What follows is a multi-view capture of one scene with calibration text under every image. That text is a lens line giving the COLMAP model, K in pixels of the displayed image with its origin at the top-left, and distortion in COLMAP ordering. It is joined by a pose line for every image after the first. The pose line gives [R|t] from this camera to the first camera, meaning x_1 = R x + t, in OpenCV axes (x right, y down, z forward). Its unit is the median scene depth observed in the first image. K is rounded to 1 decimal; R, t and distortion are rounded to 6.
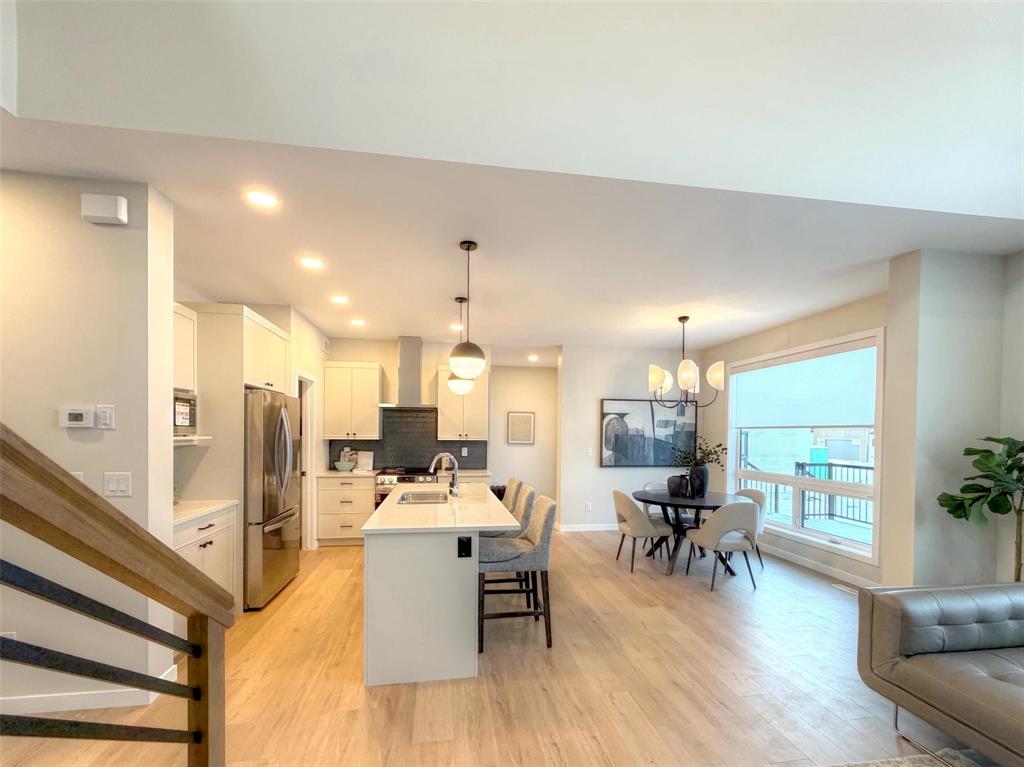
lens RADIAL K [[432.3, 0, 507.8], [0, 432.3, 439.0], [0, 0, 1]] dist [-0.000016, -0.000063]
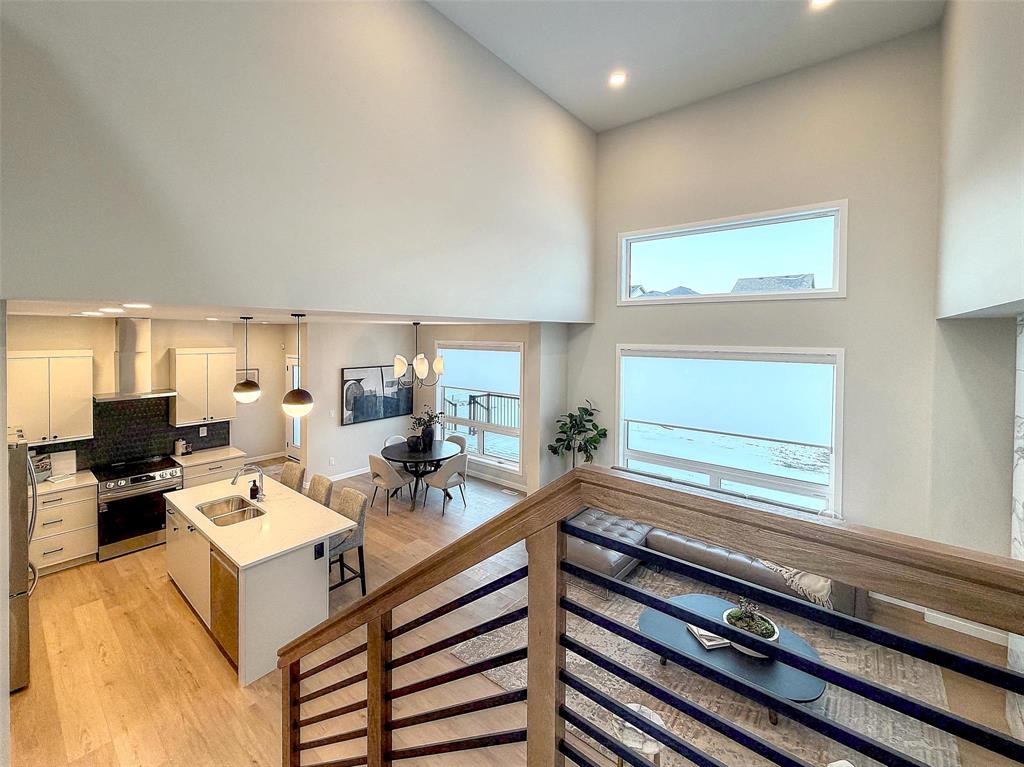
lens RADIAL K [[425.7, 0, 511.4], [0, 425.7, 344.2], [0, 0, 1]] dist [0.000062, 0.000054]
pose [[0.743568, -0.014554, 0.668501, -0.262654], [0.006762, 0.999876, 0.014247, -0.209201], [-0.668626, -0.006074, 0.743574, -0.210409]]
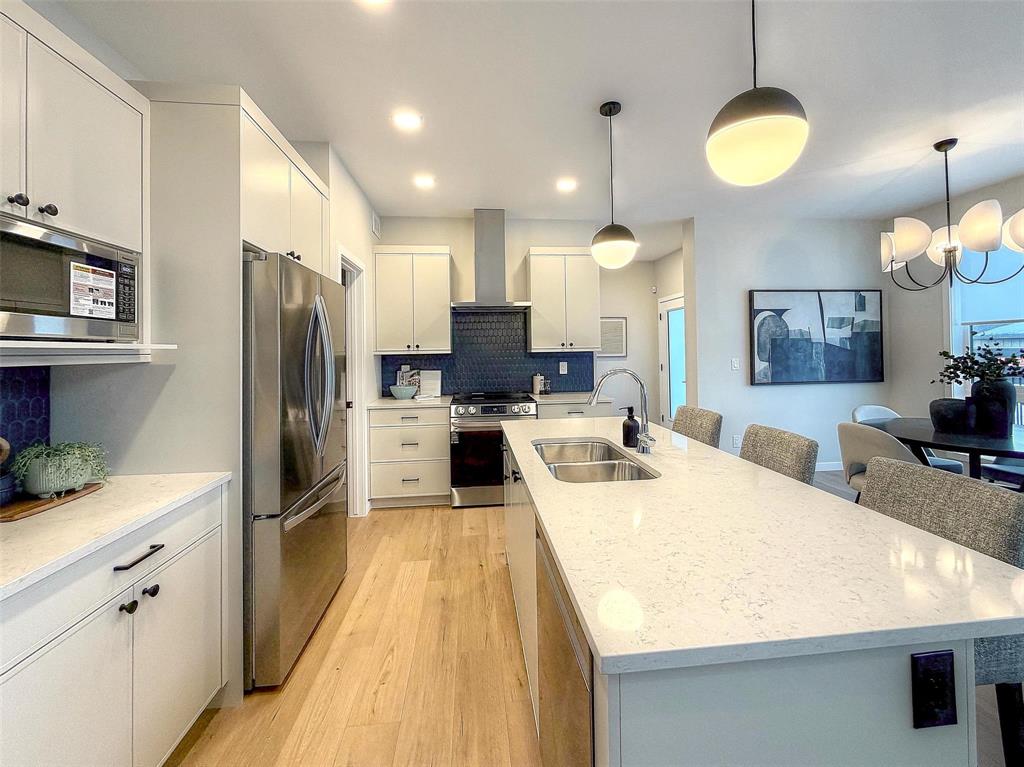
lens RADIAL K [[425.7, 0, 511.4], [0, 425.7, 344.2], [0, 0, 1]] dist [0.000062, 0.000054]
pose [[0.997944, -0.025720, -0.058713, -0.170376], [0.024010, 0.999272, -0.029644, 0.010558], [0.059432, 0.028174, 0.997835, 0.332916]]
